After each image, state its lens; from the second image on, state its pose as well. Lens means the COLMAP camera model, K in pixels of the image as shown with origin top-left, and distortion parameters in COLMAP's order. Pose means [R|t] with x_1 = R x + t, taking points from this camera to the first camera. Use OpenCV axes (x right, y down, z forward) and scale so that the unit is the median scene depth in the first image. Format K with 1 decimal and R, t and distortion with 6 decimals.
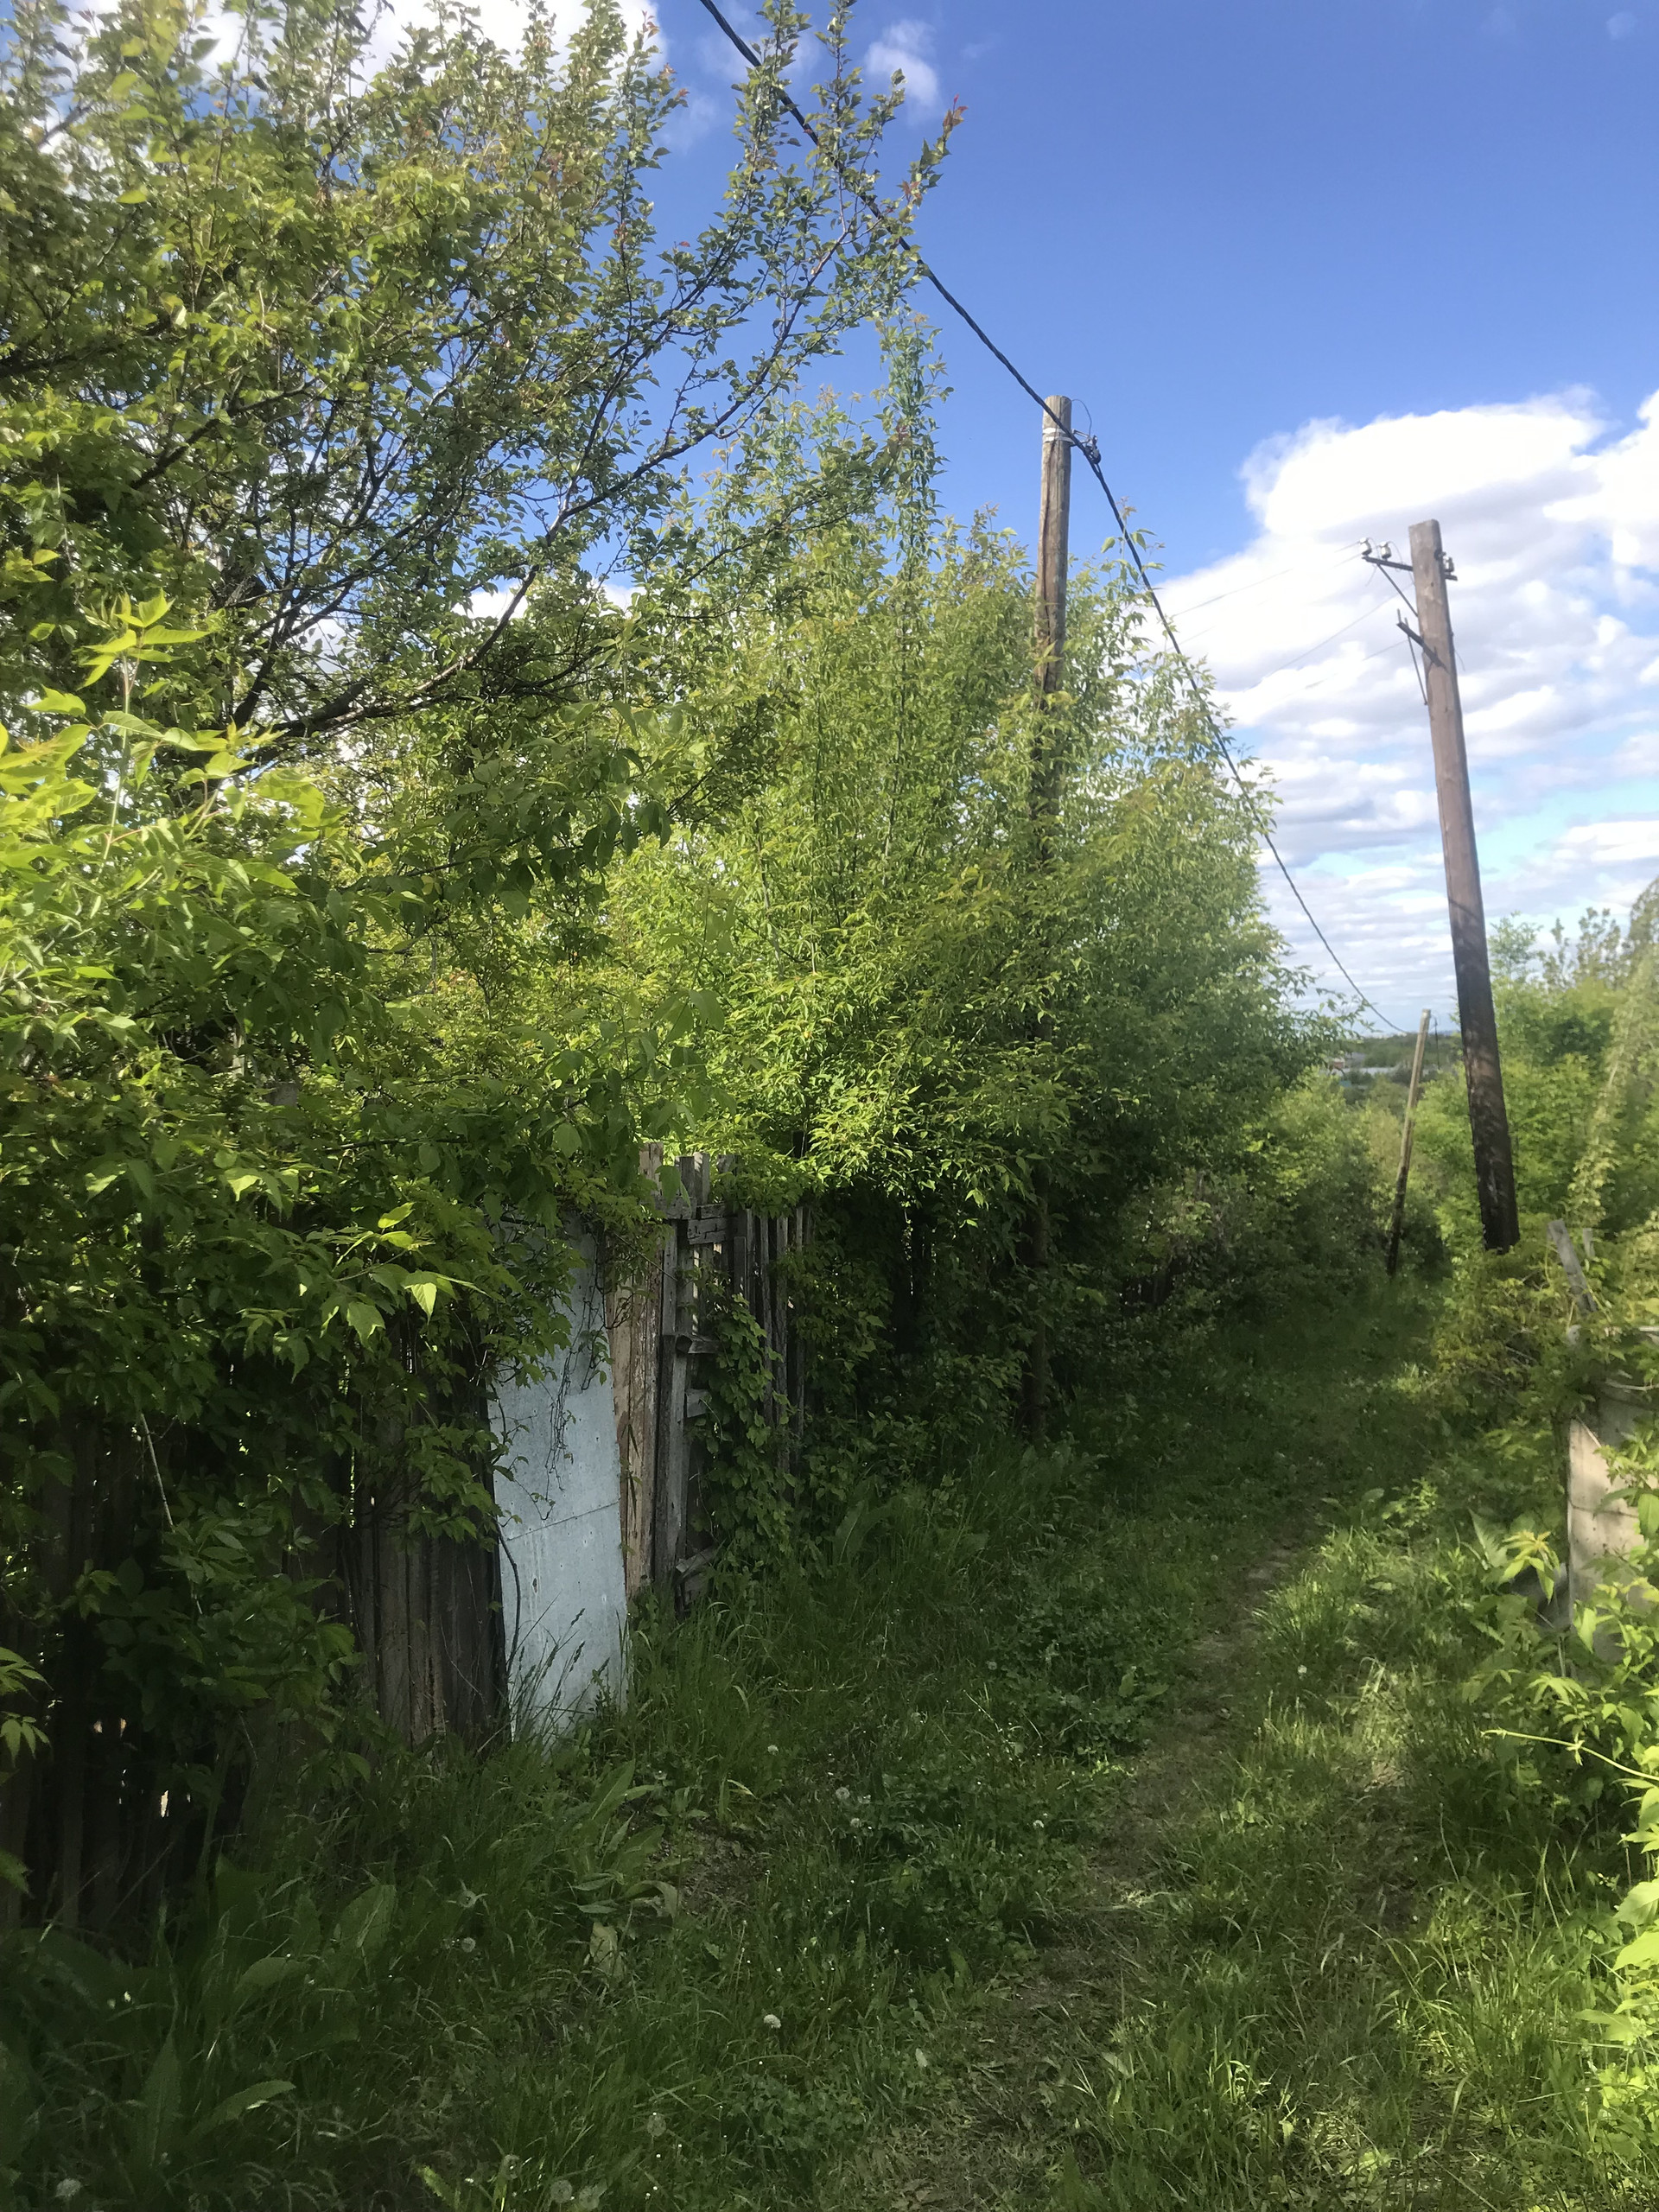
lens RADIAL K [[1804.0, 0, 829.5], [0, 1804.0, 1106.0], [0, 0, 1]] dist [0.262301, -0.151331]
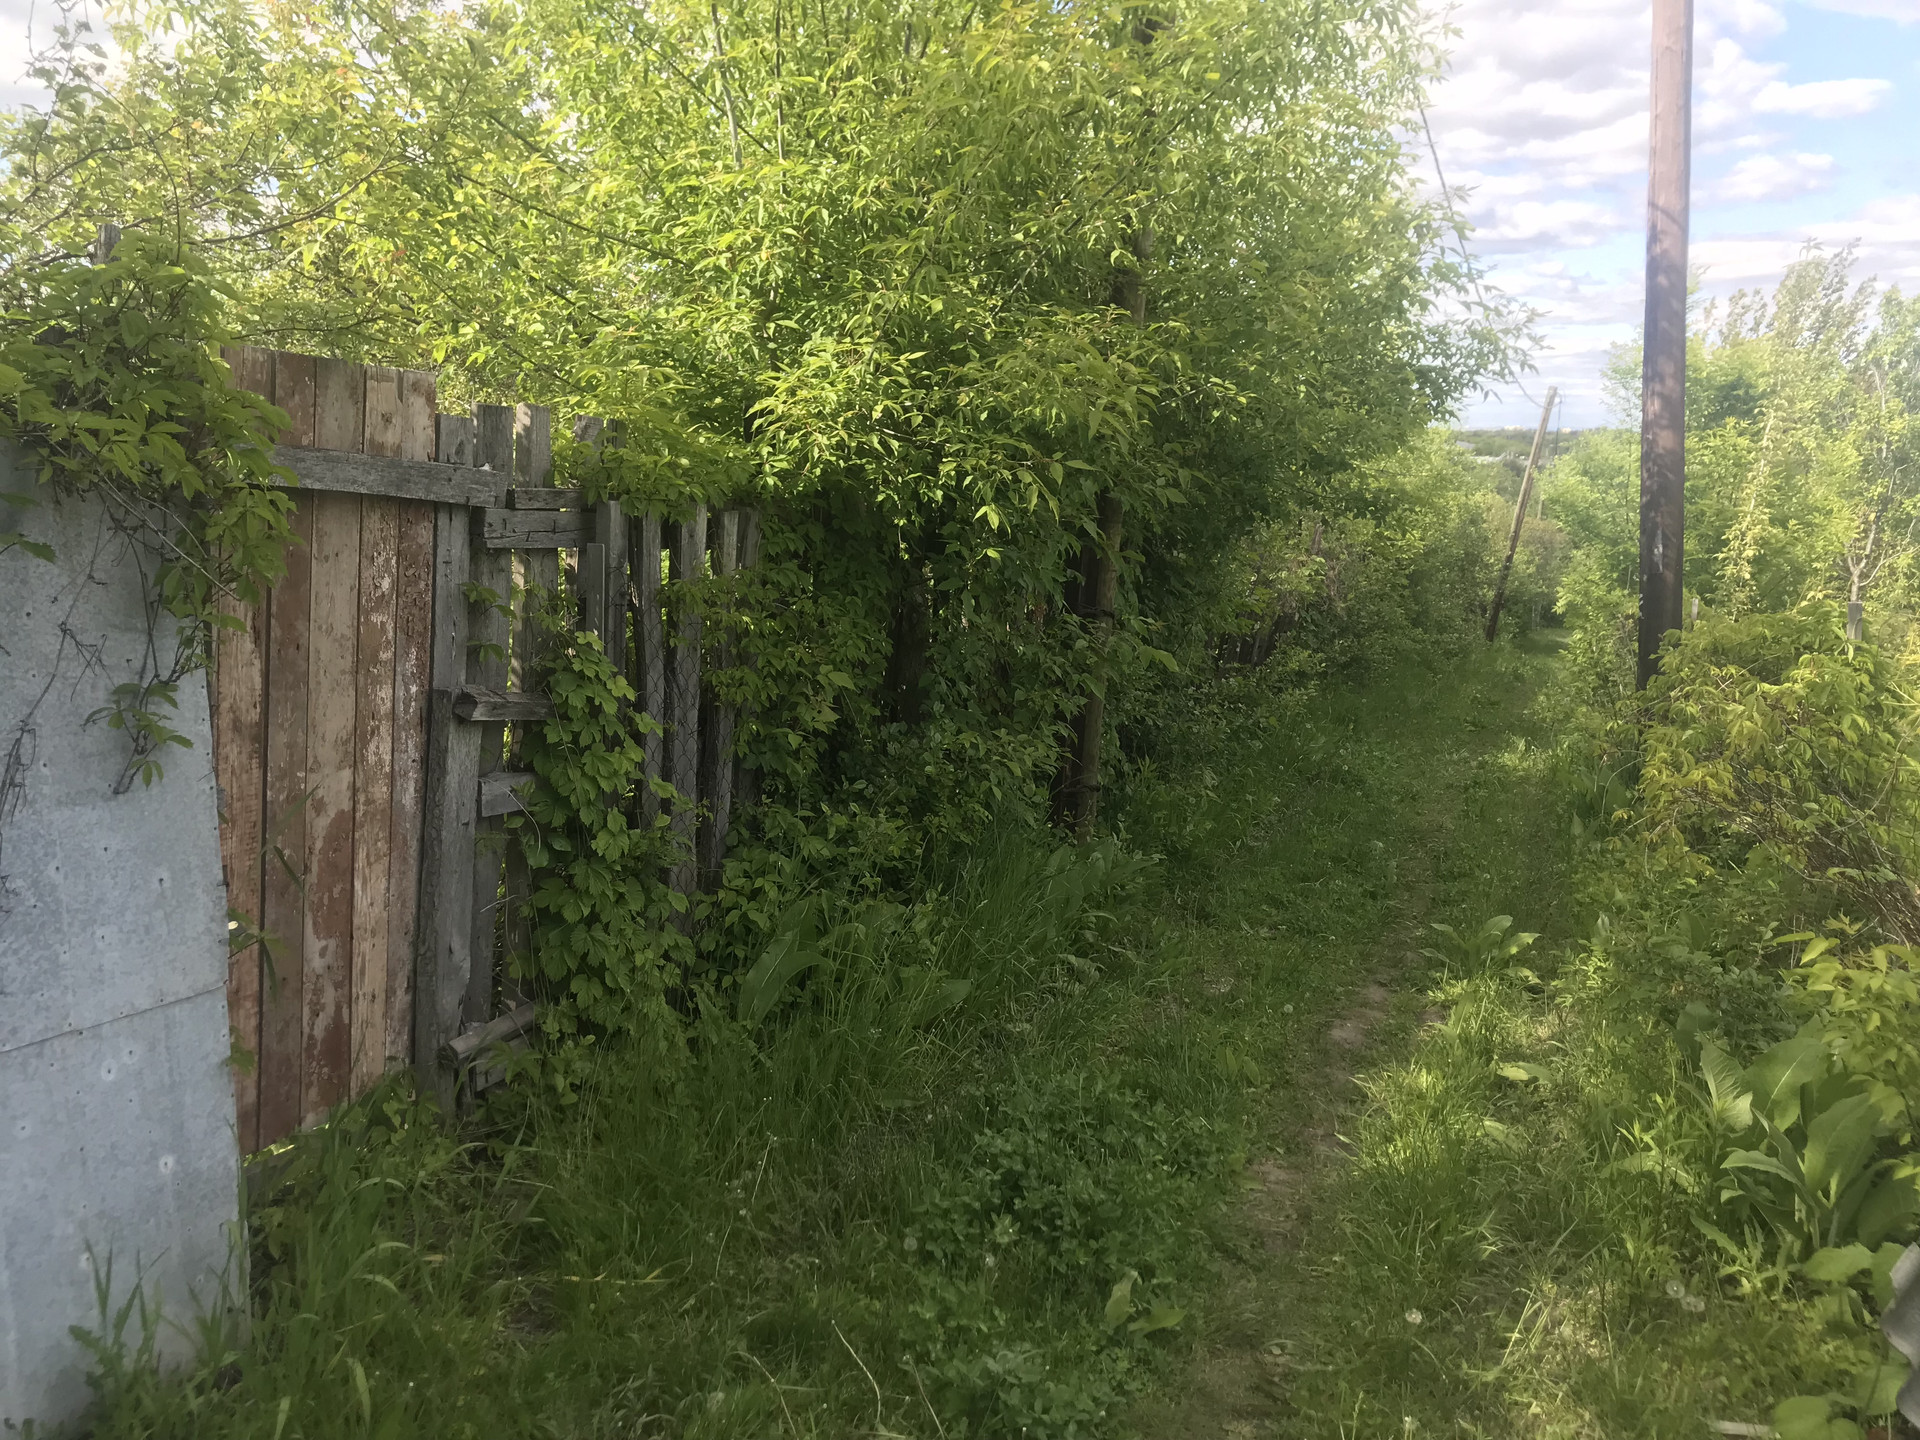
lens RADIAL K [[1565.9, 0, 957.6], [0, 1565.9, 645.0], [0, 0, 1]] dist [0.262301, -0.151331]
pose [[0.997918, 0.061959, -0.017922, 0.078621], [-0.059526, 0.991698, 0.113983, 0.030943], [0.024835, -0.112679, 0.993321, 0.375290]]
